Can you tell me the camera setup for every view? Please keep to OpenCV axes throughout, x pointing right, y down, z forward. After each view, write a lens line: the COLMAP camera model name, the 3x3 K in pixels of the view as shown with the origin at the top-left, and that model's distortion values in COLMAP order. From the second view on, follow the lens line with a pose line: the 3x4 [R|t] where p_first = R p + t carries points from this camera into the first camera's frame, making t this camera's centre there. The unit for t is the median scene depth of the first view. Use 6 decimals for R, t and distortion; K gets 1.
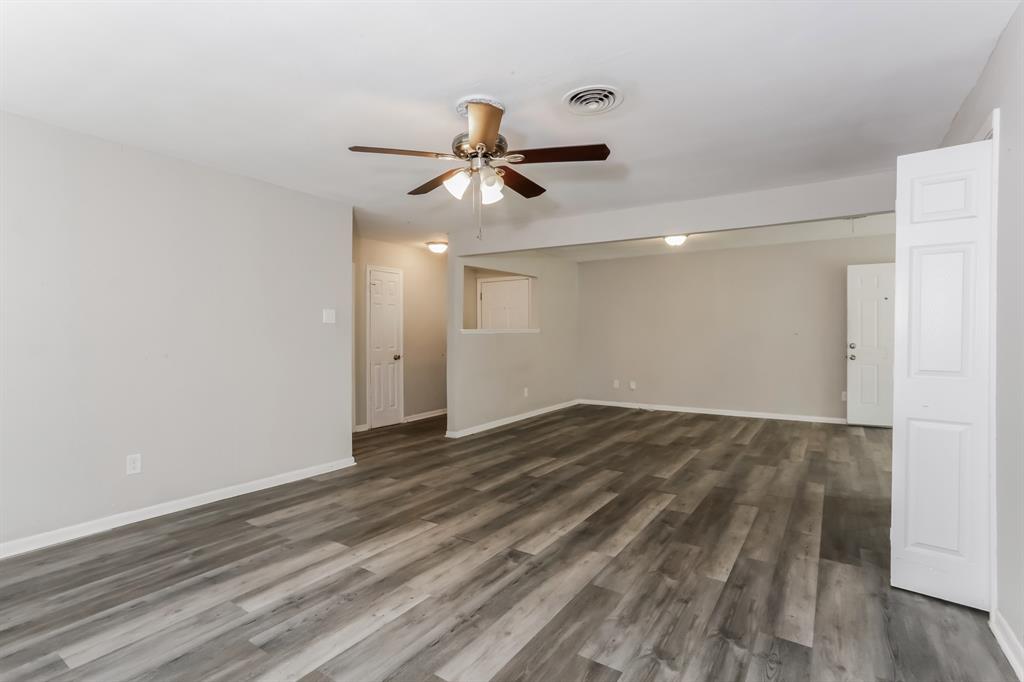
lens RADIAL K [[491.8, 0, 506.0], [0, 491.8, 338.6], [0, 0, 1]] dist [-0.053087, 0.026808]
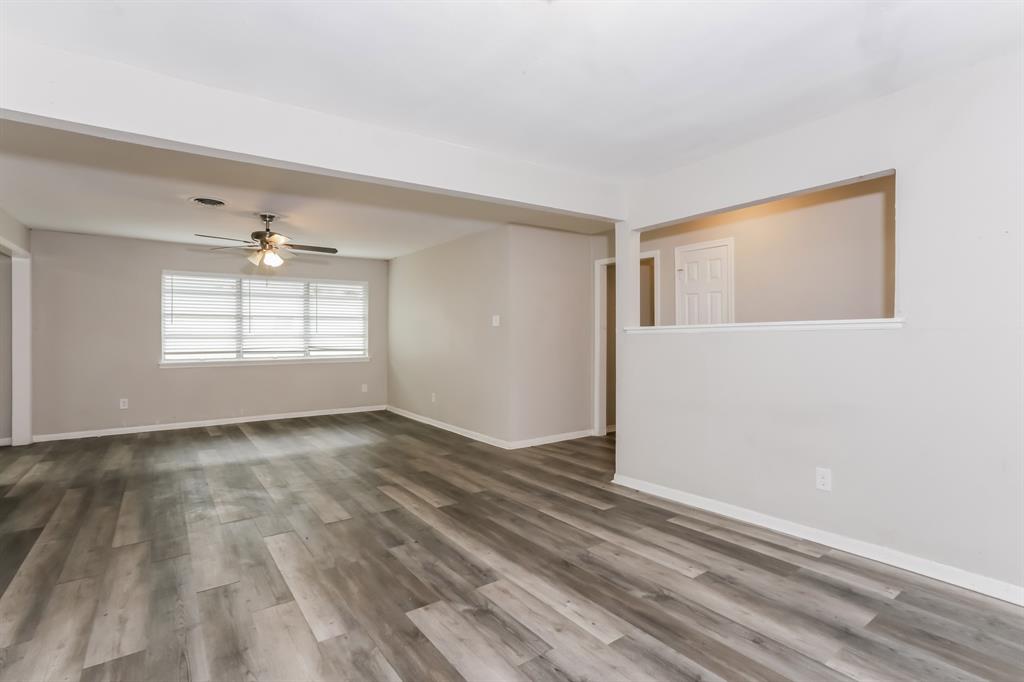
lens RADIAL K [[491.8, 0, 506.0], [0, 491.8, 338.6], [0, 0, 1]] dist [-0.053087, 0.026808]
pose [[-0.343844, 0.007288, -0.938998, 1.021357], [-0.001244, 0.999965, 0.008216, -0.014544], [0.939026, 0.003993, -0.343823, 1.846600]]
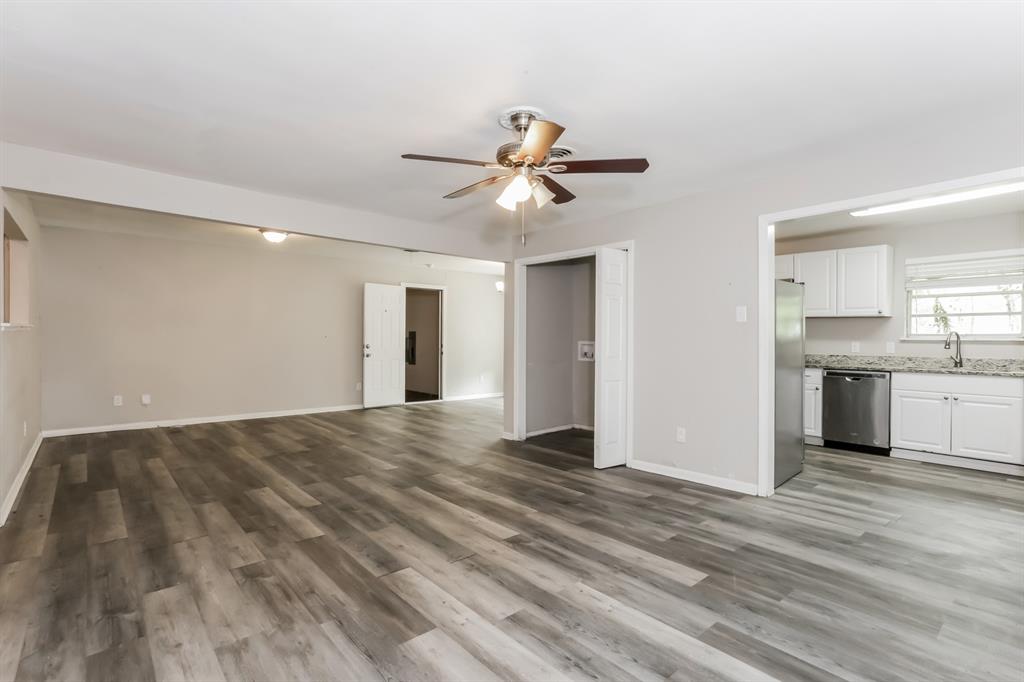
lens RADIAL K [[491.8, 0, 506.0], [0, 491.8, 338.6], [0, 0, 1]] dist [-0.053087, 0.026808]
pose [[0.257214, 0.005722, 0.966337, -0.788642], [-0.002620, 0.999983, -0.005224, 0.001220], [-0.966351, -0.001188, 0.257225, 0.565947]]
